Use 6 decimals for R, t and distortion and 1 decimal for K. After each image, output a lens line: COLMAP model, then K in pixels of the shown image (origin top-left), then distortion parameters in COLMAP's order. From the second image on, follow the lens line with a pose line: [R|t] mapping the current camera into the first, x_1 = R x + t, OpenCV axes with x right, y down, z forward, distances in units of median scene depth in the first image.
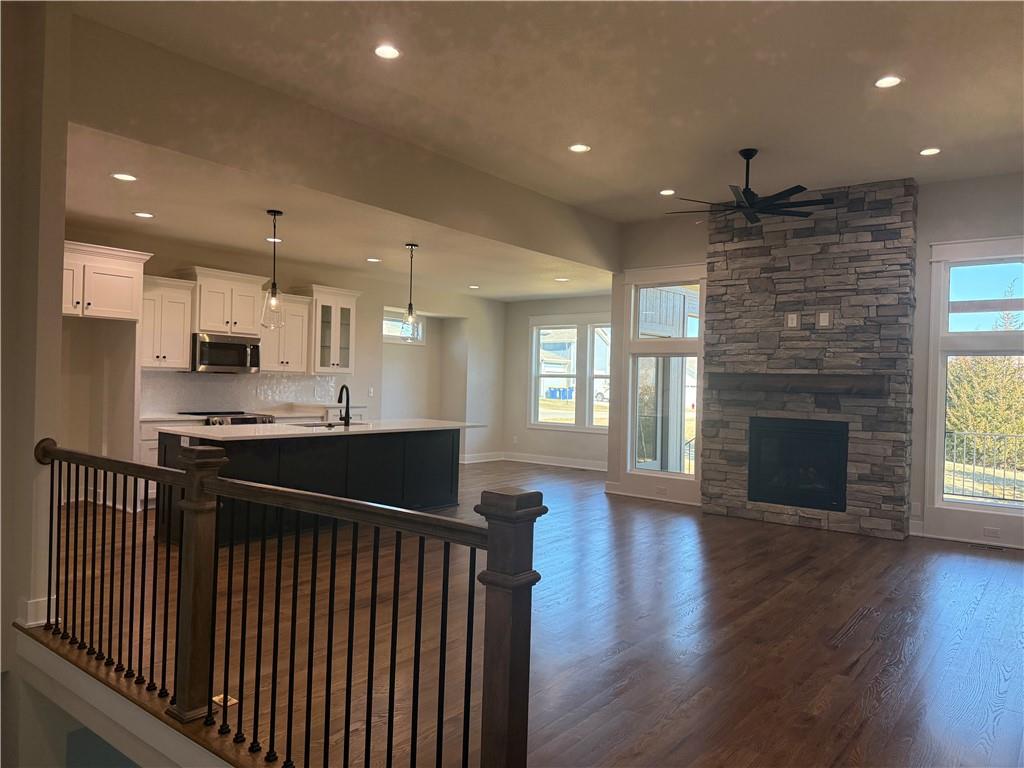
lens RADIAL K [[714.4, 0, 512.5], [0, 714.4, 385.7], [0, 0, 1]] dist [0.182154, -0.355914]
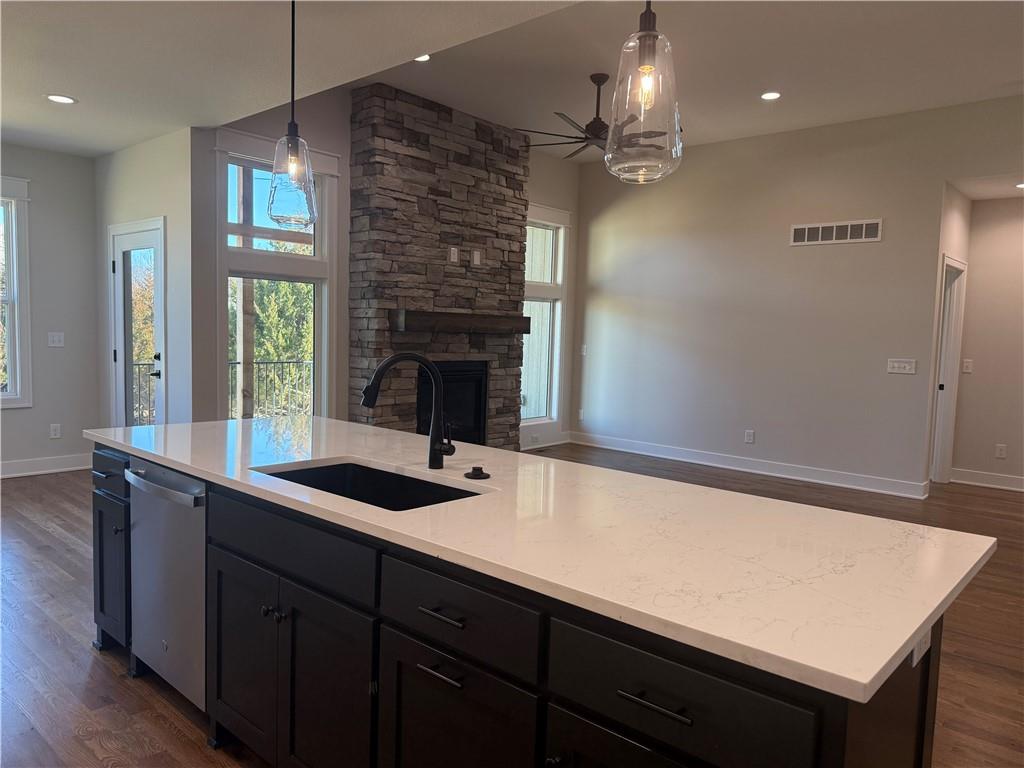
lens RADIAL K [[716.6, 0, 513.3], [0, 716.6, 393.9], [0, 0, 1]] dist [0.106619, -0.168243]
pose [[0.065327, -0.113233, 0.991418, -0.536816], [-0.023356, 0.993095, 0.114964, -0.021081], [-0.997591, -0.030666, 0.062232, 0.865330]]
